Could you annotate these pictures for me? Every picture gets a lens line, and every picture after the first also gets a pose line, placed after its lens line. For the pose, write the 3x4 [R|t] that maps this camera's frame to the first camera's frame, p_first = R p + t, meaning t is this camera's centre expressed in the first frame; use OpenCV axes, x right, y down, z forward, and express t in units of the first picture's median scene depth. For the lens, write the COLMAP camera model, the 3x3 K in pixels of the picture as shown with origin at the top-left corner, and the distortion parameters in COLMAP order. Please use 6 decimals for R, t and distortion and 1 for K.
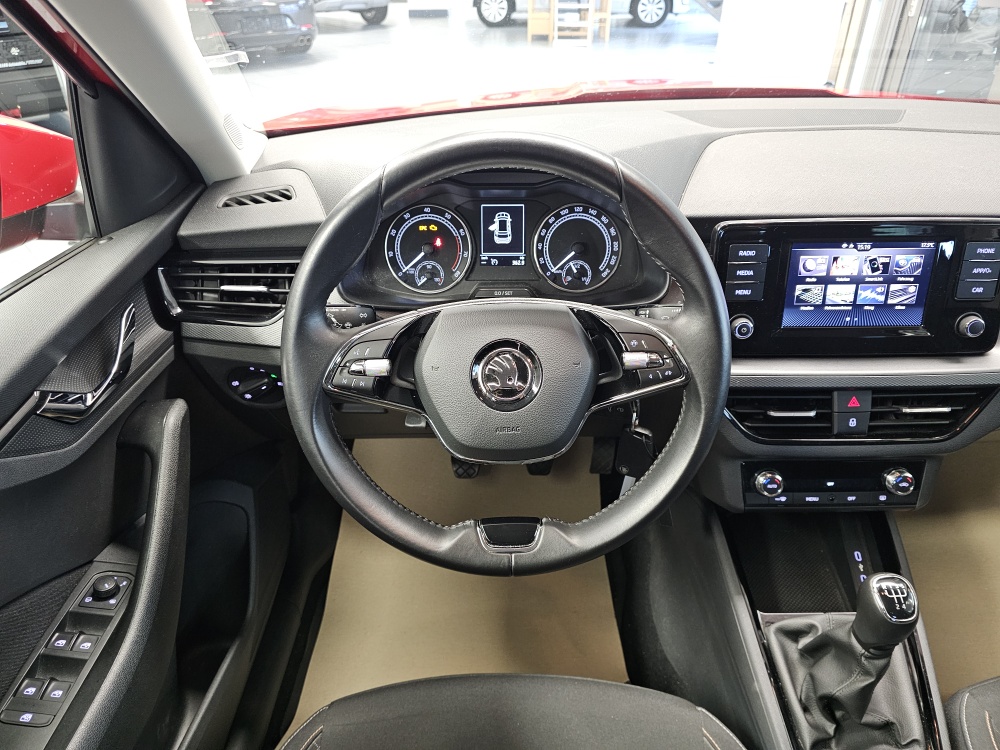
lens RADIAL K [[660.3, 0, 500.0], [0, 660.3, 375.0], [0, 0, 1]] dist [0.062258, -0.075206]
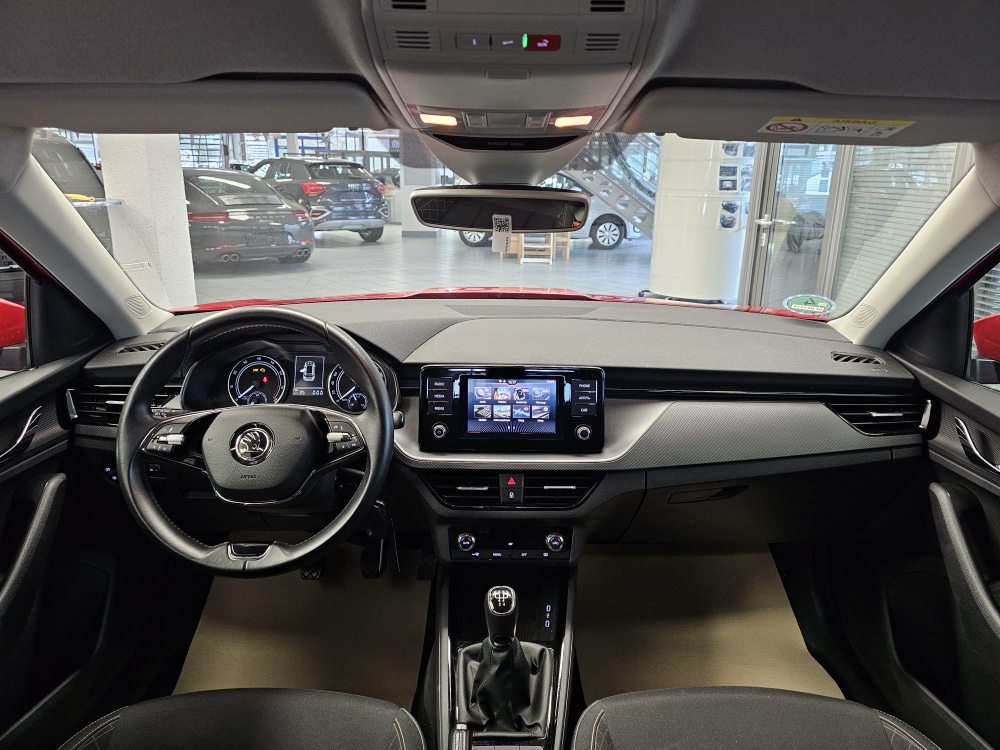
lens RADIAL K [[660.3, 0, 500.0], [0, 660.3, 375.0], [0, 0, 1]] dist [0.062258, -0.075206]
pose [[0.999761, 0.020342, 0.008043, 0.460857], [-0.017233, 0.958931, -0.283115, 0.223138], [-0.013472, 0.282908, 0.959052, -0.486295]]
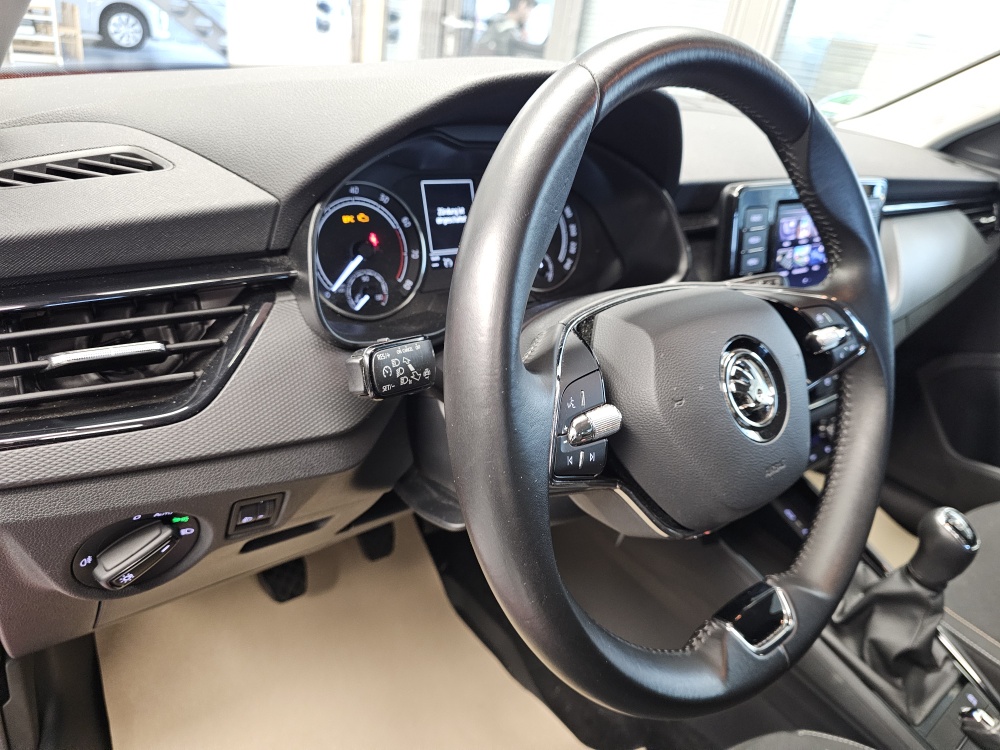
lens RADIAL K [[685.6, 0, 497.8], [0, 685.6, 369.1], [0, 0, 1]] dist [0.025345, -0.027307]
pose [[0.770975, -0.179125, 0.611155, -0.468212], [0.220783, 0.975295, 0.007333, -0.060837], [-0.597371, 0.129279, 0.791477, 0.451141]]
